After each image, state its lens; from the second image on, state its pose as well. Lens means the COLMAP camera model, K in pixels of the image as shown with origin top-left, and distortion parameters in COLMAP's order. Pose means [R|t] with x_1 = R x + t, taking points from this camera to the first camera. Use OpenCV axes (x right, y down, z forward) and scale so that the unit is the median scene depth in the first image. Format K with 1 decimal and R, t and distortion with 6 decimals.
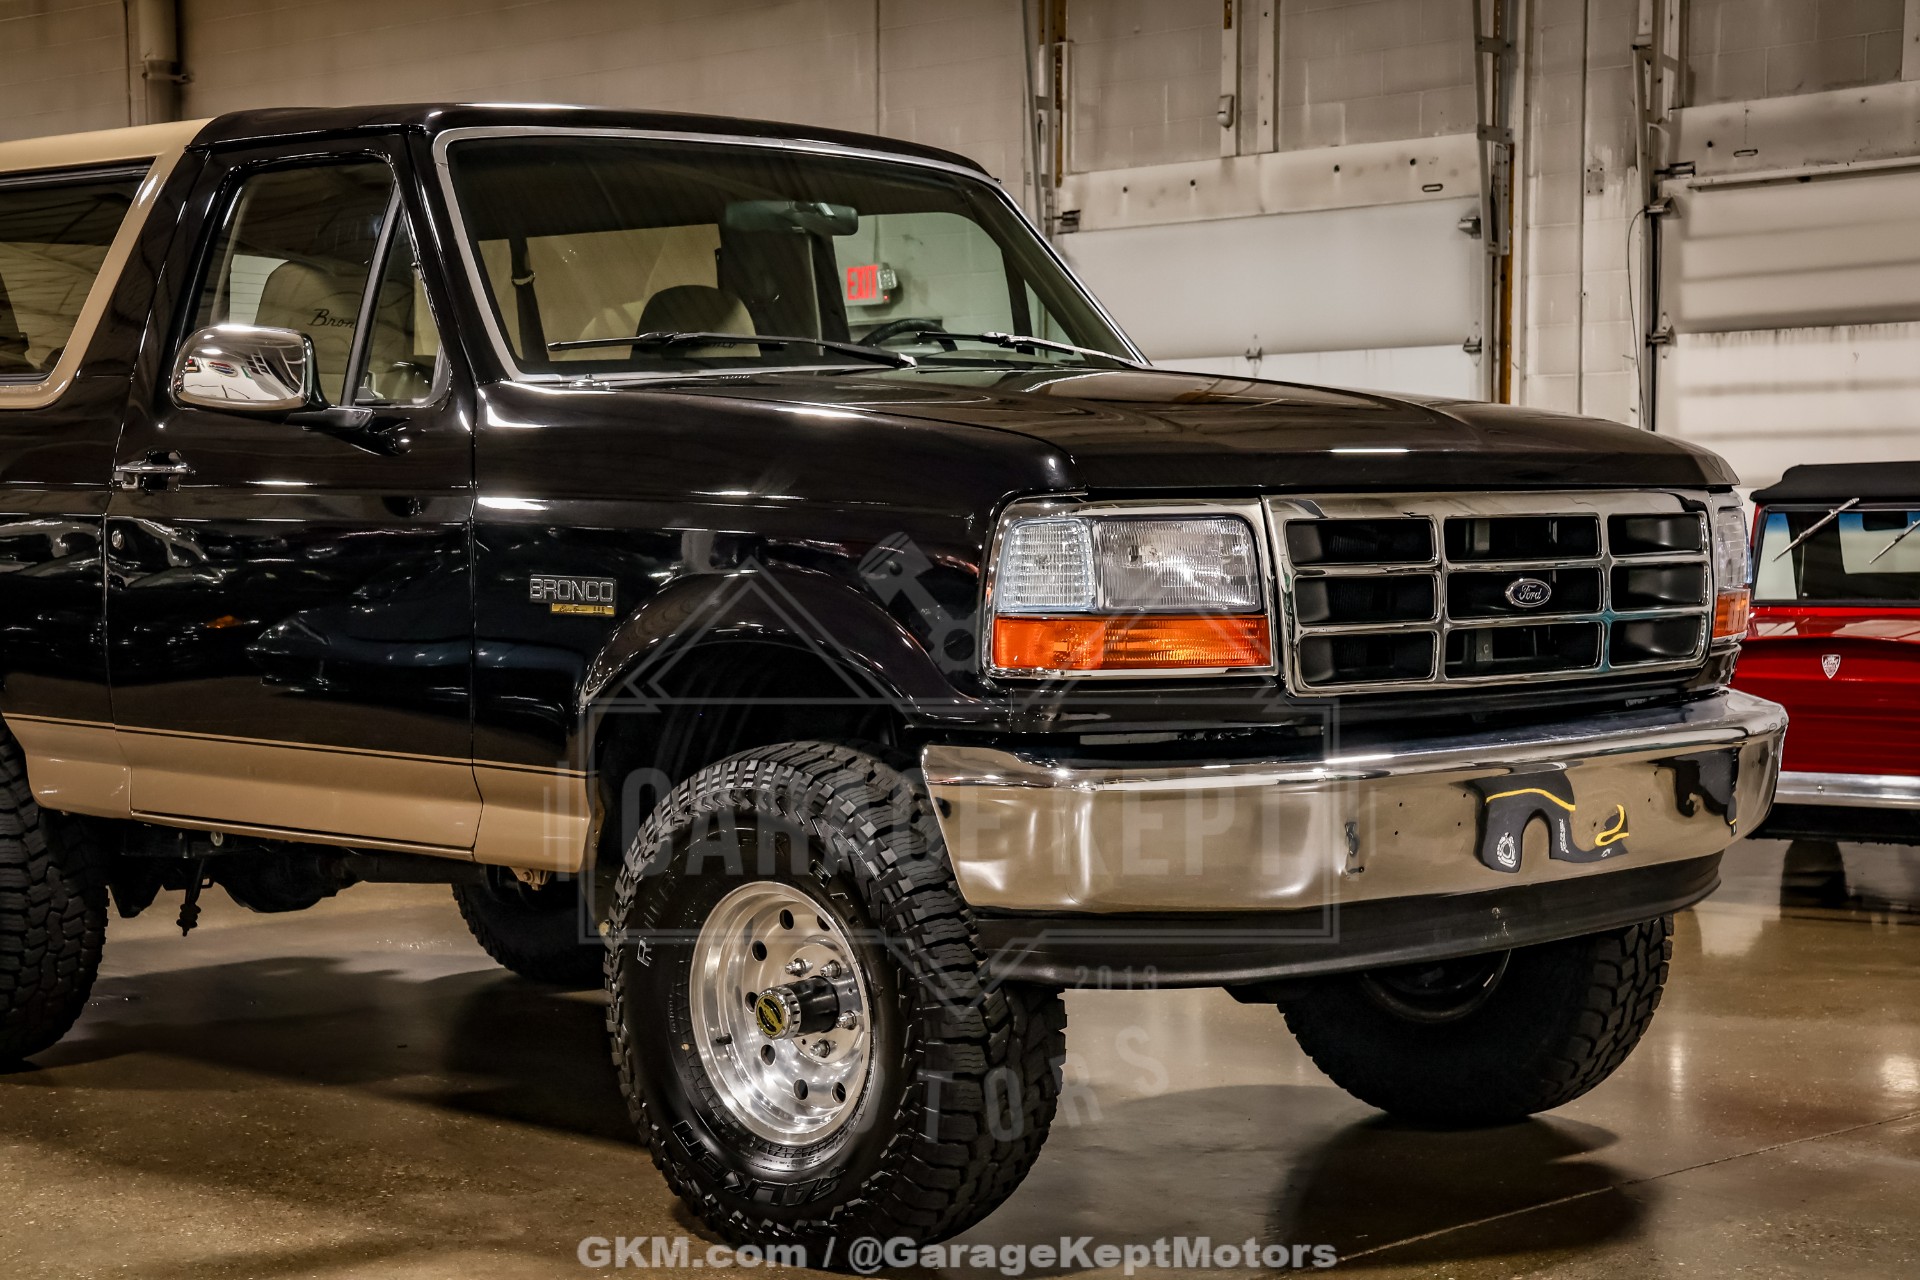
lens RADIAL K [[3275.7, 0, 954.3], [0, 3275.7, 649.2], [0, 0, 1]] dist [0.133588, 0.697572]
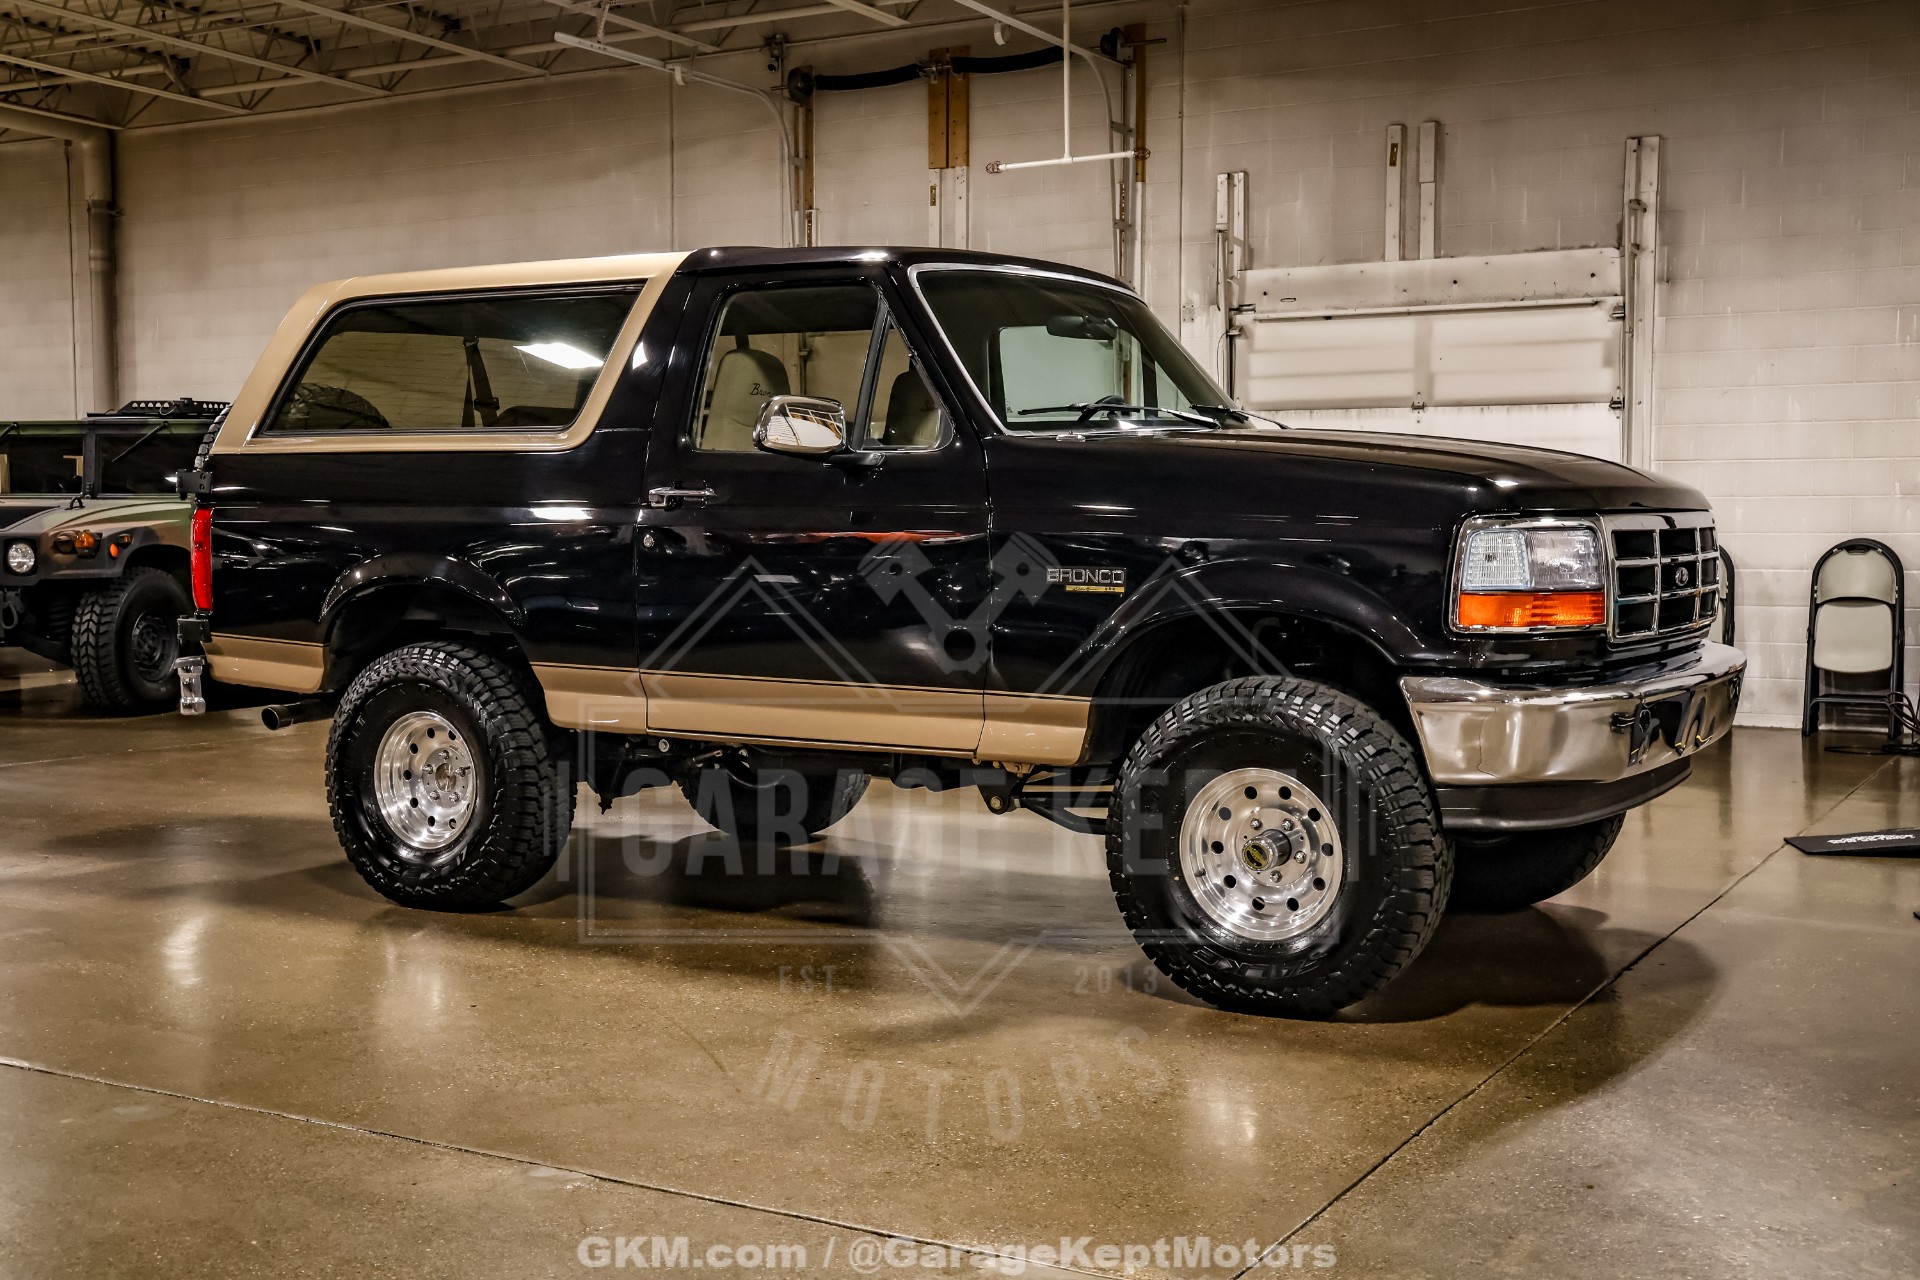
lens RADIAL K [[2150.4, 0, 957.3], [0, 2150.4, 646.7], [0, 0, 1]] dist [-0.029586, 0.234180]
pose [[0.972023, -0.009870, 0.234678, -0.428510], [0.005765, 0.999818, 0.018171, -0.004178], [-0.234814, -0.016309, 0.971903, 0.067813]]
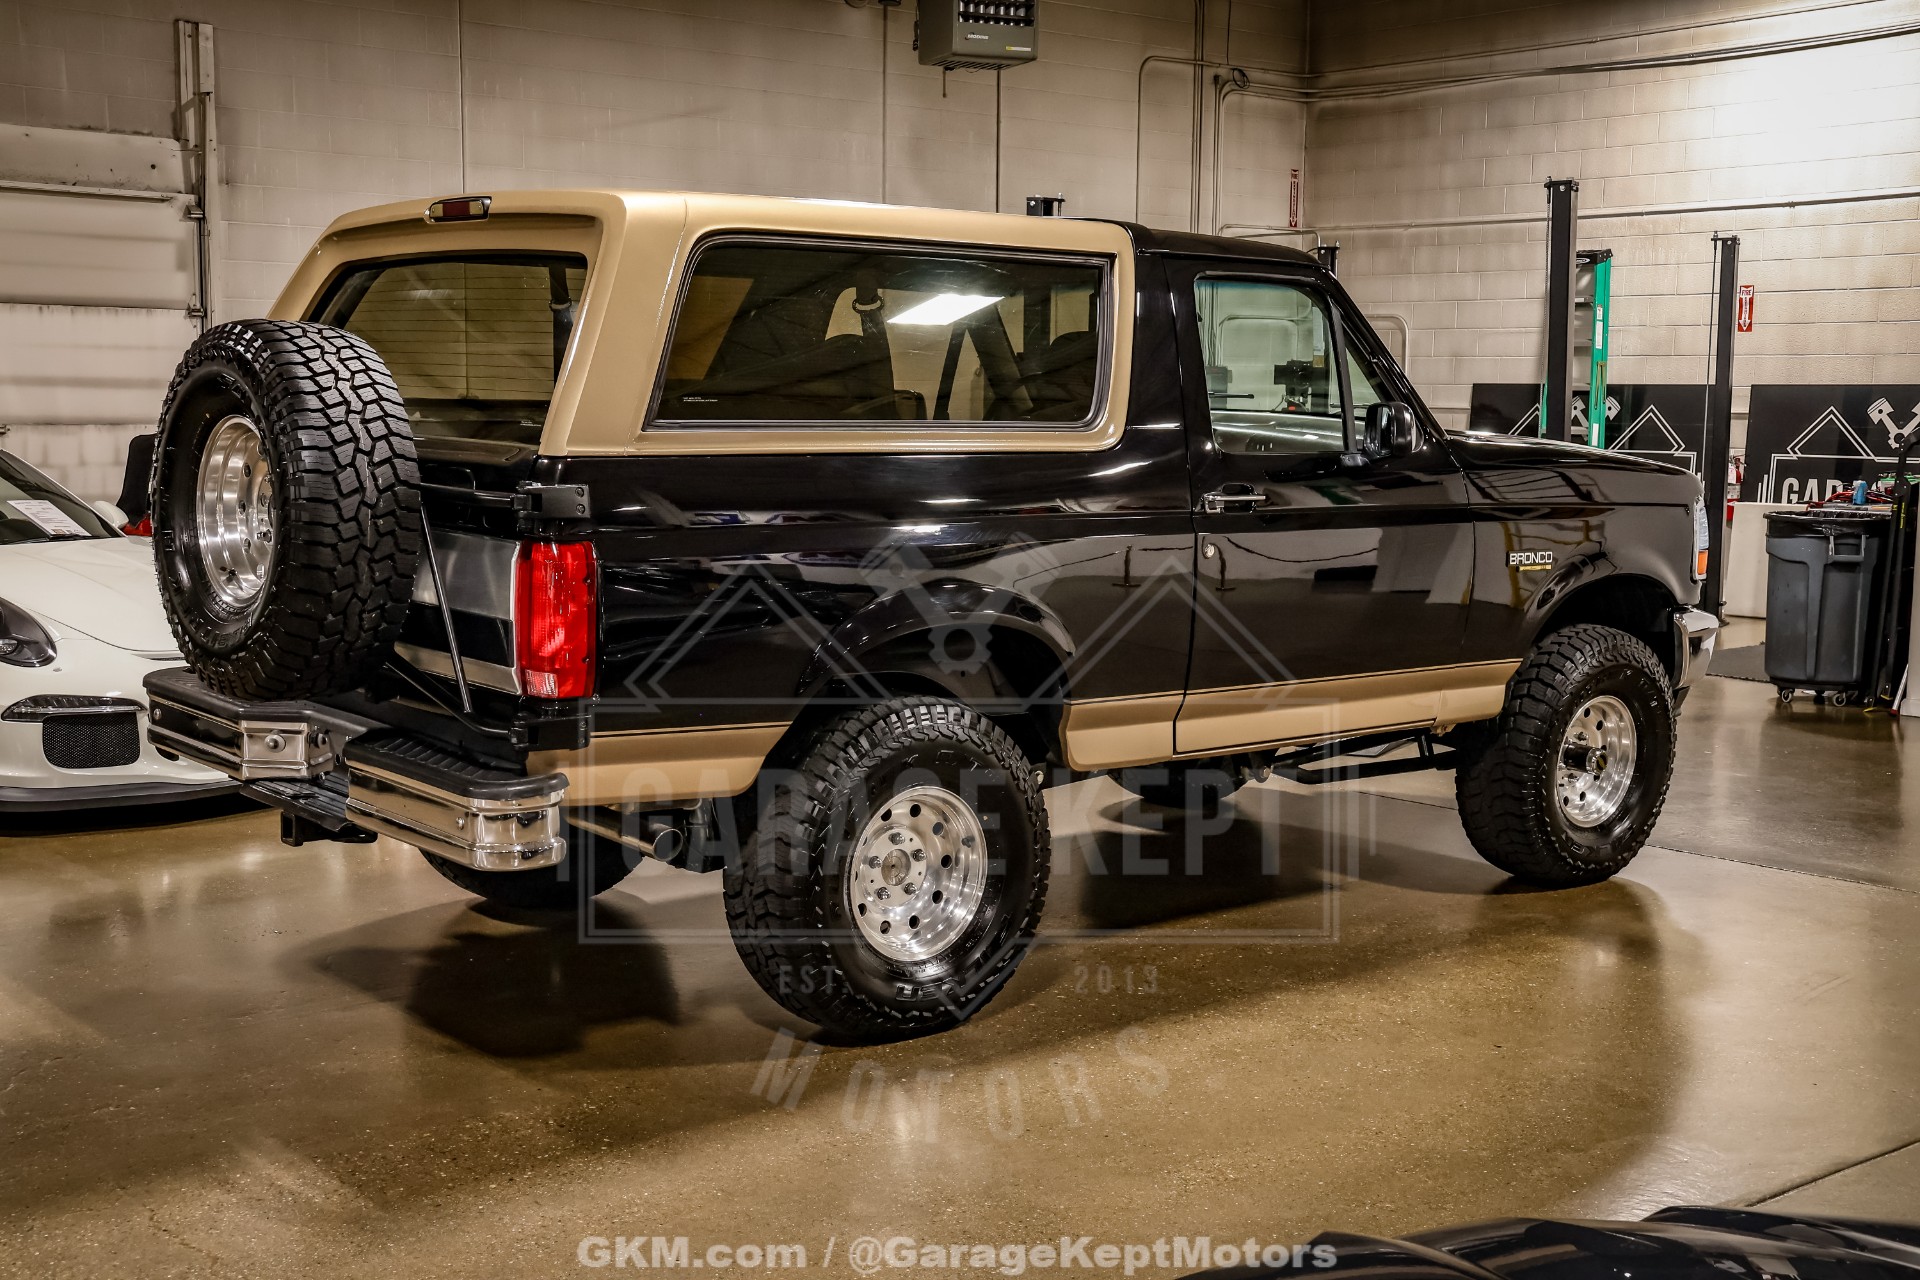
lens RADIAL K [[2248.6, 0, 939.5], [0, 2248.6, 640.0], [0, 0, 1]] dist [-0.007667, 0.291758]
pose [[0.111971, -0.110788, 0.987516, -1.454414], [0.030928, 0.993673, 0.107972, -0.123176], [-0.993230, 0.018453, 0.114689, 1.252703]]
